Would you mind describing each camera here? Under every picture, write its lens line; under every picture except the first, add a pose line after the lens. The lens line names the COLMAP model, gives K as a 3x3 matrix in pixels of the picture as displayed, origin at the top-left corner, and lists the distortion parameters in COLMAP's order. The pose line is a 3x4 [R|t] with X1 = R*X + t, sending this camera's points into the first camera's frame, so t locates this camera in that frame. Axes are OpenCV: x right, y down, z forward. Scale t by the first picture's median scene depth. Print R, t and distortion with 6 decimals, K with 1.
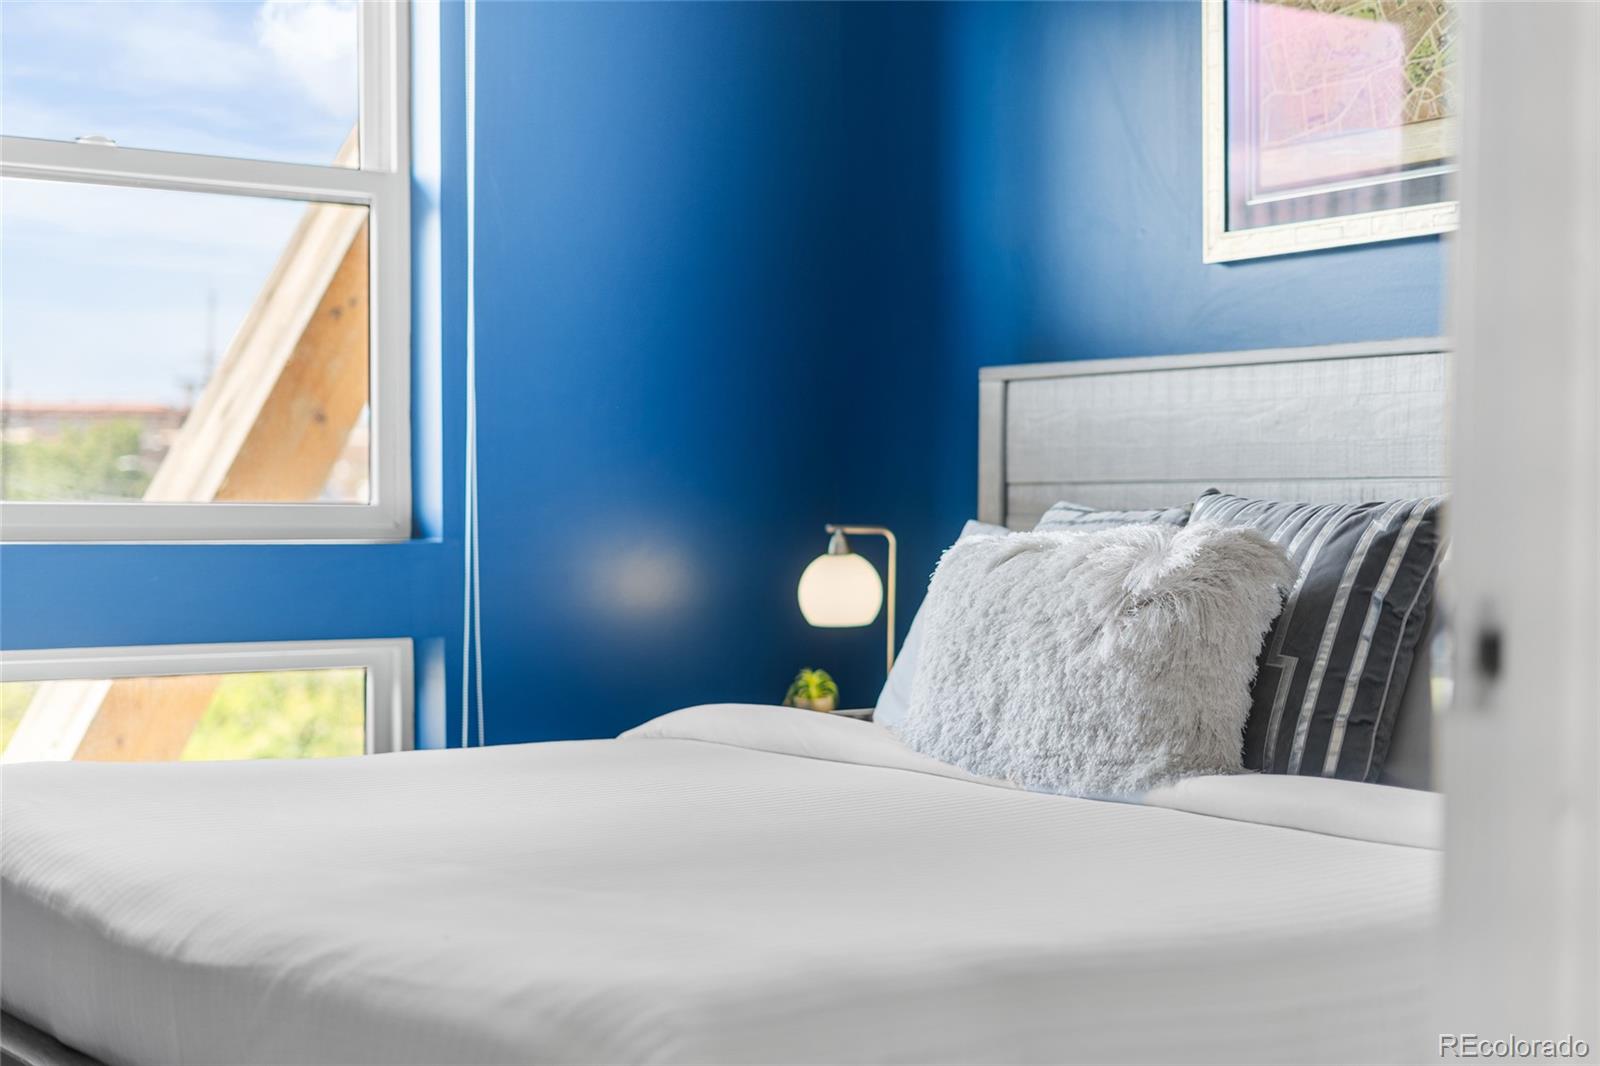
lens RADIAL K [[2368.4, 0, 823.8], [0, 2368.4, 615.4], [0, 0, 1]] dist [0.004071, 0.000000]
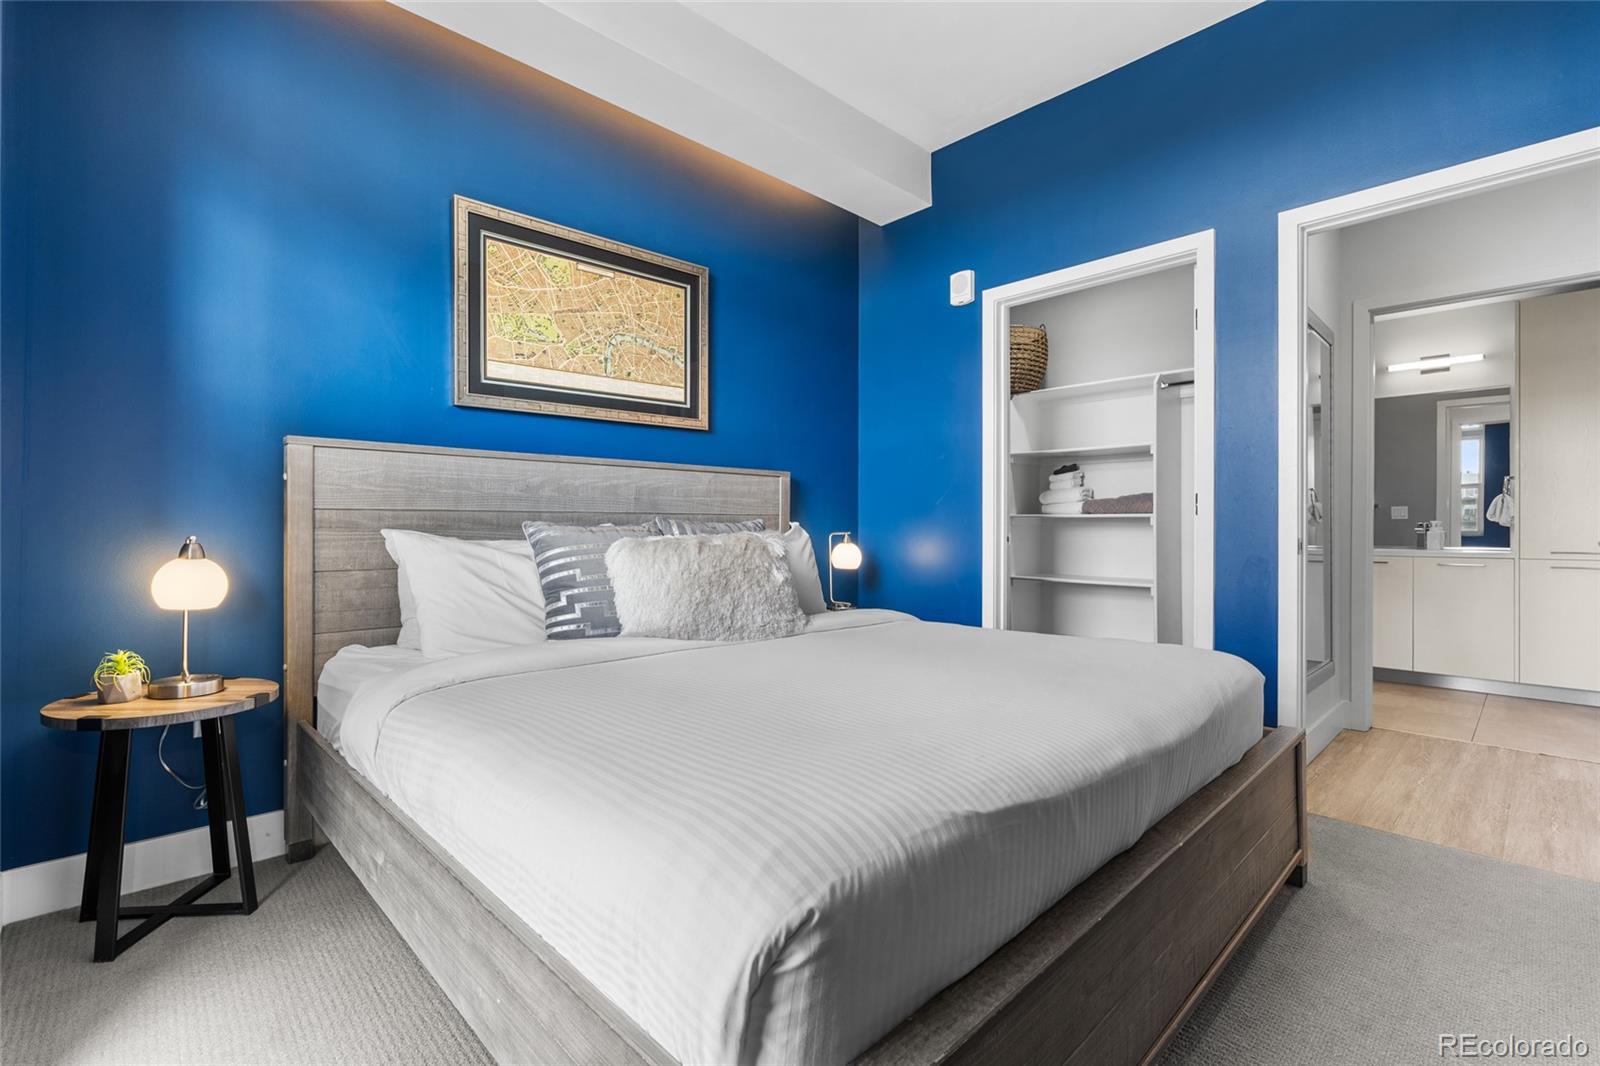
lens RADIAL K [[718.6, 0, 801.3], [0, 718.6, 525.3], [0, 0, 1]] dist [-0.003731, 0.001167]
pose [[-0.127972, 0.003962, 0.991770, -0.630587], [0.050729, 0.998709, 0.002556, -0.042536], [-0.990480, 0.050639, -0.128008, 1.026816]]
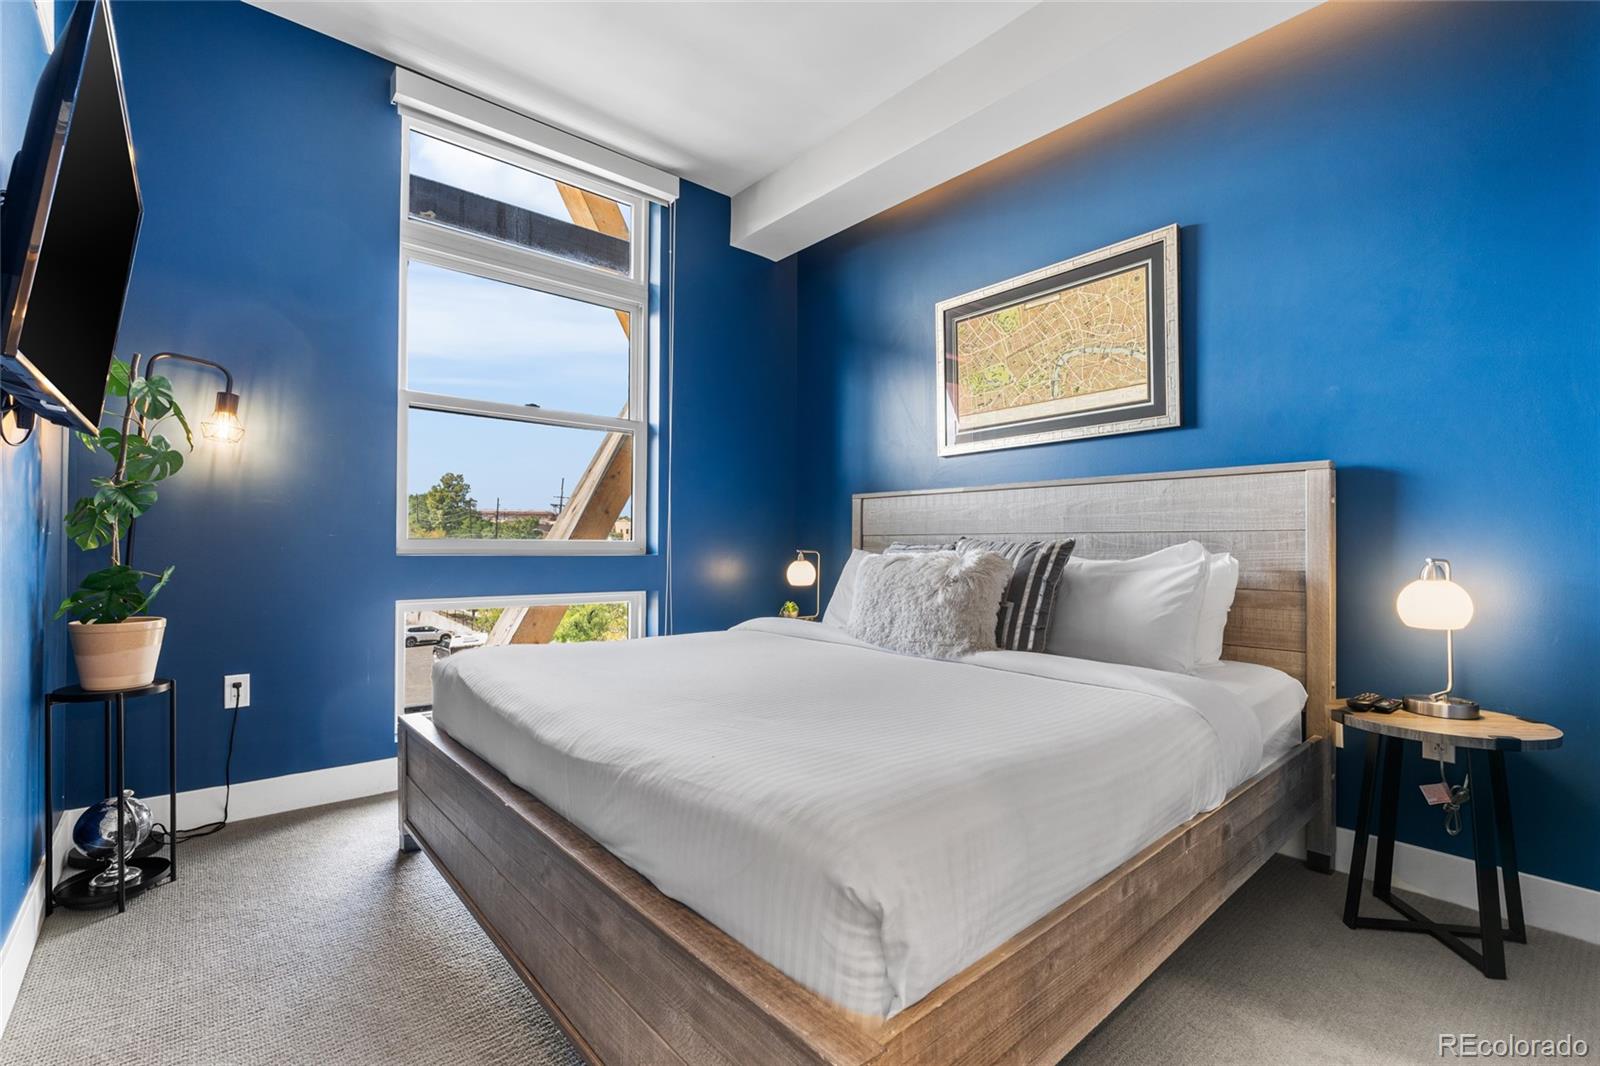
lens RADIAL K [[718.6, 0, 798.5], [0, 718.6, 536.4], [0, 0, 1]] dist [-0.003731, 0.001167]
pose [[0.997812, 0.006814, 0.065758, -0.078365], [-0.002996, 0.998313, -0.057990, -0.007588], [-0.066042, 0.057666, 0.996149, 0.236113]]
